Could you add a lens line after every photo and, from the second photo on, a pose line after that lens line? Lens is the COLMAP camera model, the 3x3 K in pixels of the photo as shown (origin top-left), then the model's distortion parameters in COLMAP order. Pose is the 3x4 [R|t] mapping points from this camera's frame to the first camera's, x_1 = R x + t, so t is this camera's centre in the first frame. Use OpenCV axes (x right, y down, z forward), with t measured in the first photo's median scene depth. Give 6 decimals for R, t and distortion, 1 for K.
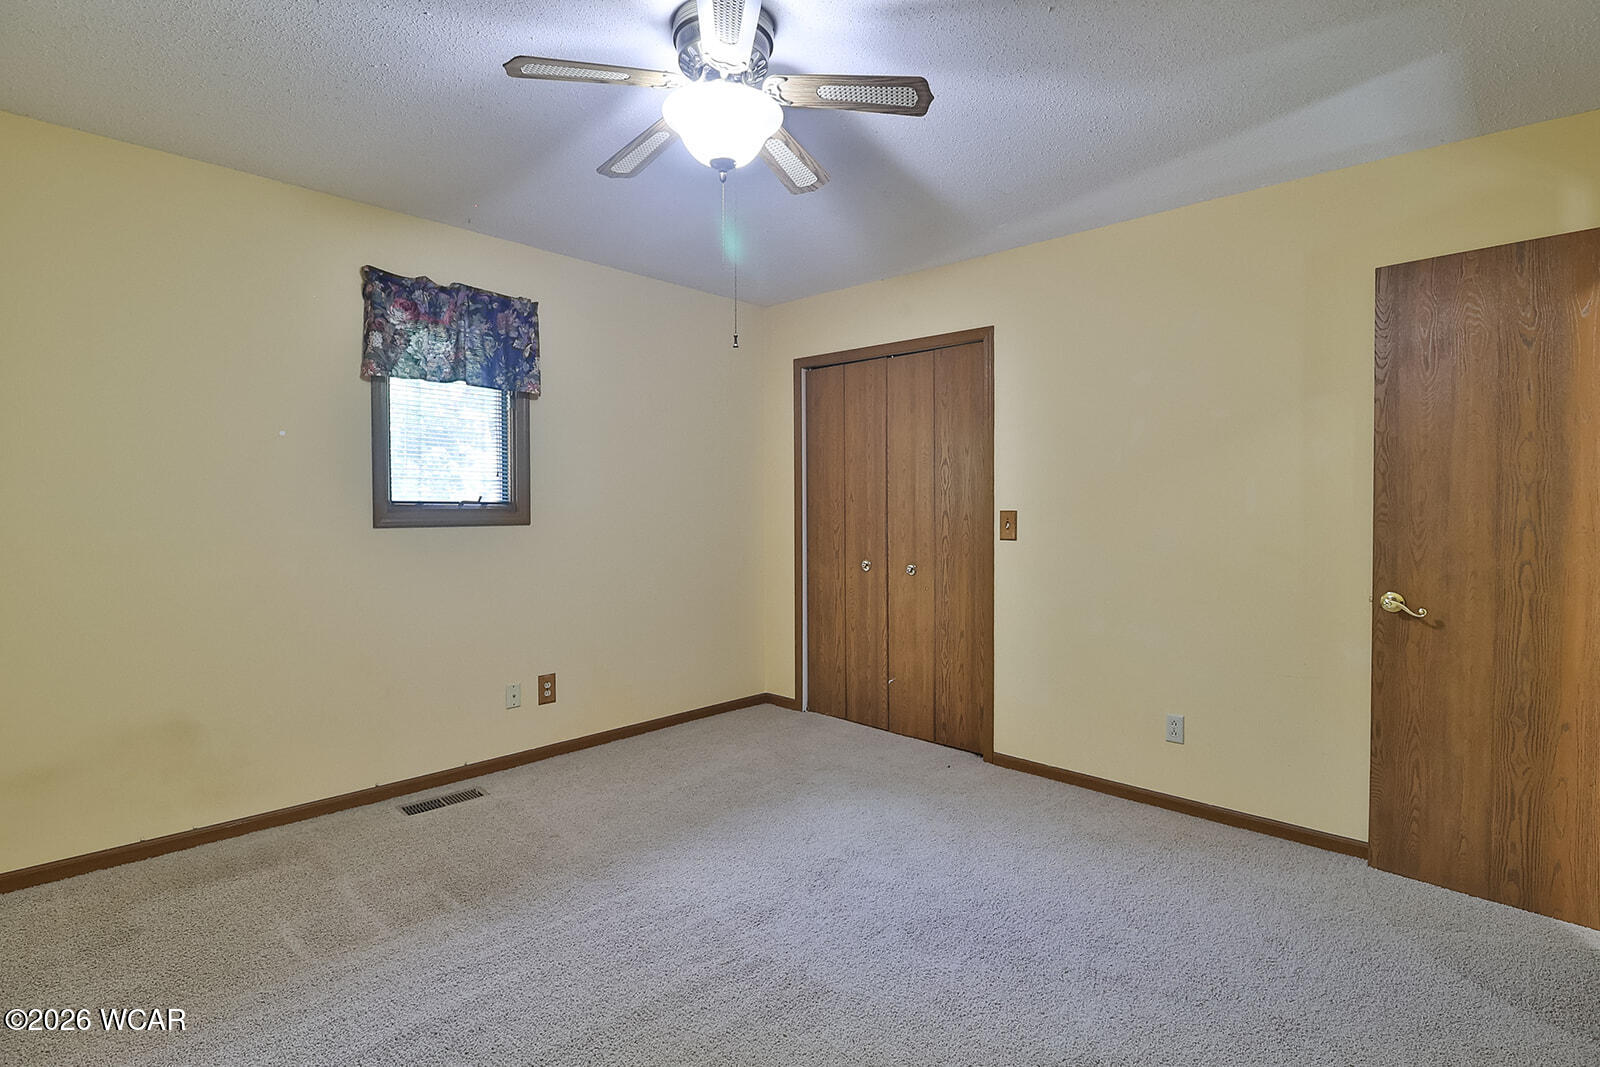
lens RADIAL K [[768.8, 0, 796.3], [0, 768.8, 526.5], [0, 0, 1]] dist [-0.000704, -0.012457]
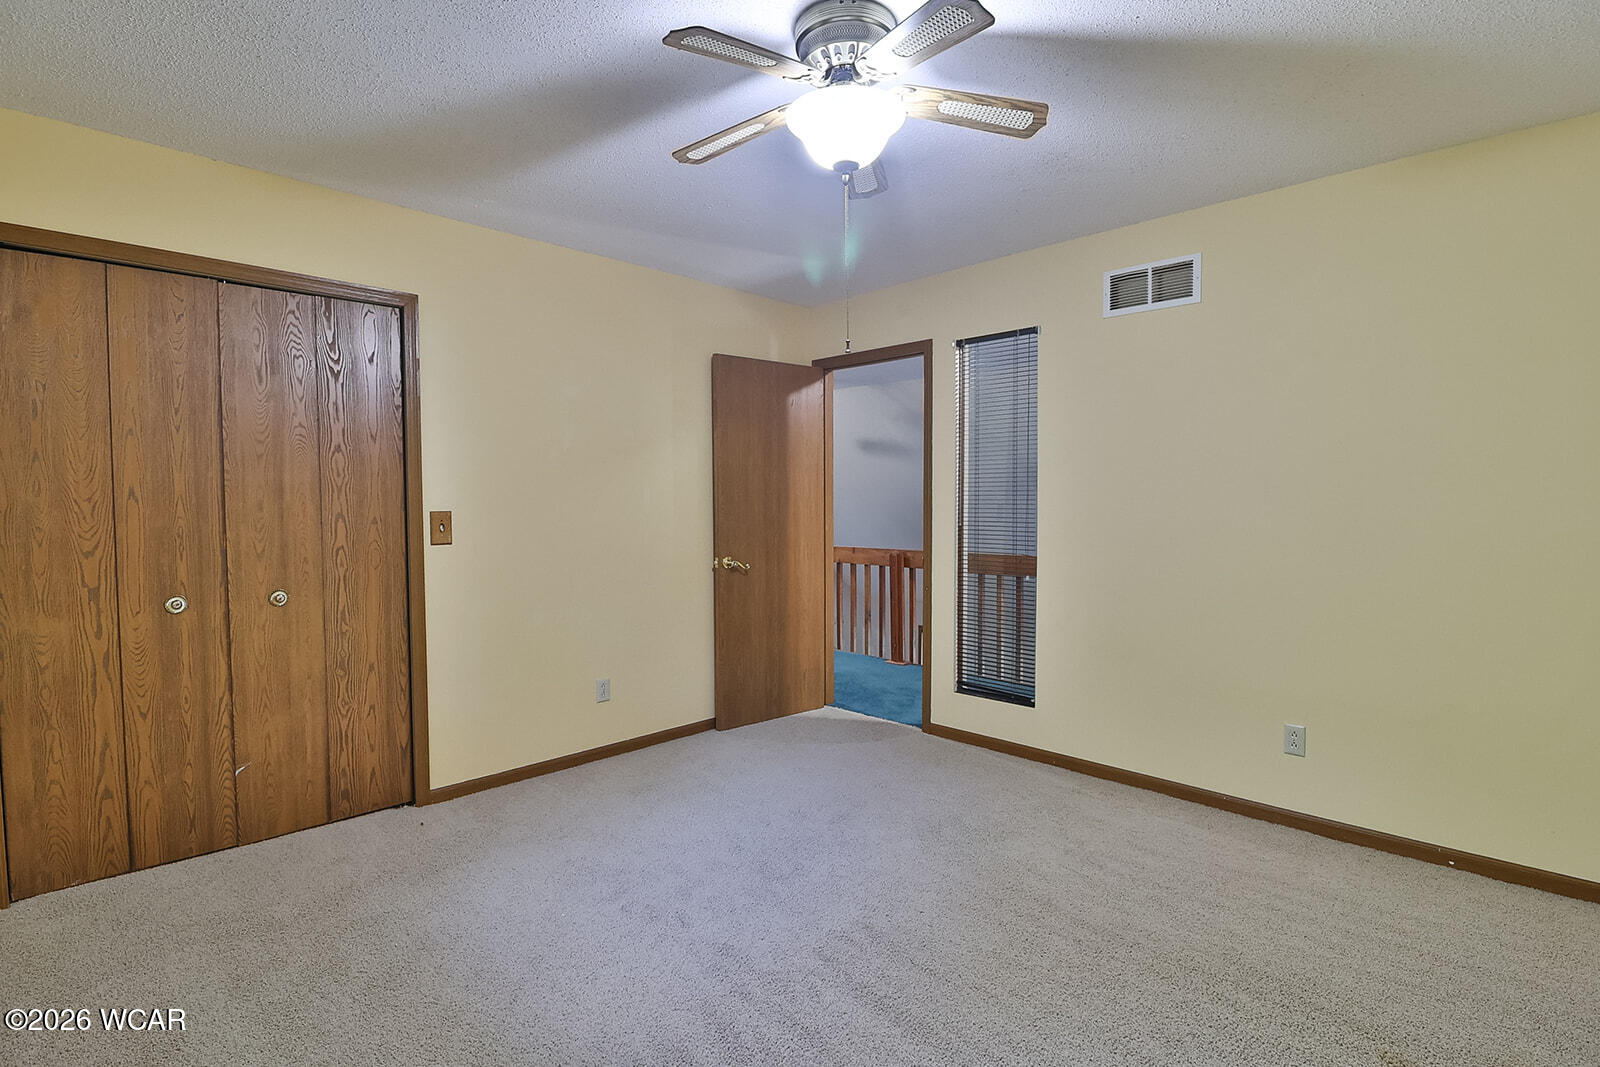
lens RADIAL K [[768.8, 0, 796.3], [0, 768.8, 526.5], [0, 0, 1]] dist [-0.000704, -0.012457]
pose [[0.029140, -0.042354, 0.998678, -0.544113], [0.023561, 0.998853, 0.041674, -0.027694], [-0.999298, 0.022316, 0.030104, 0.518176]]
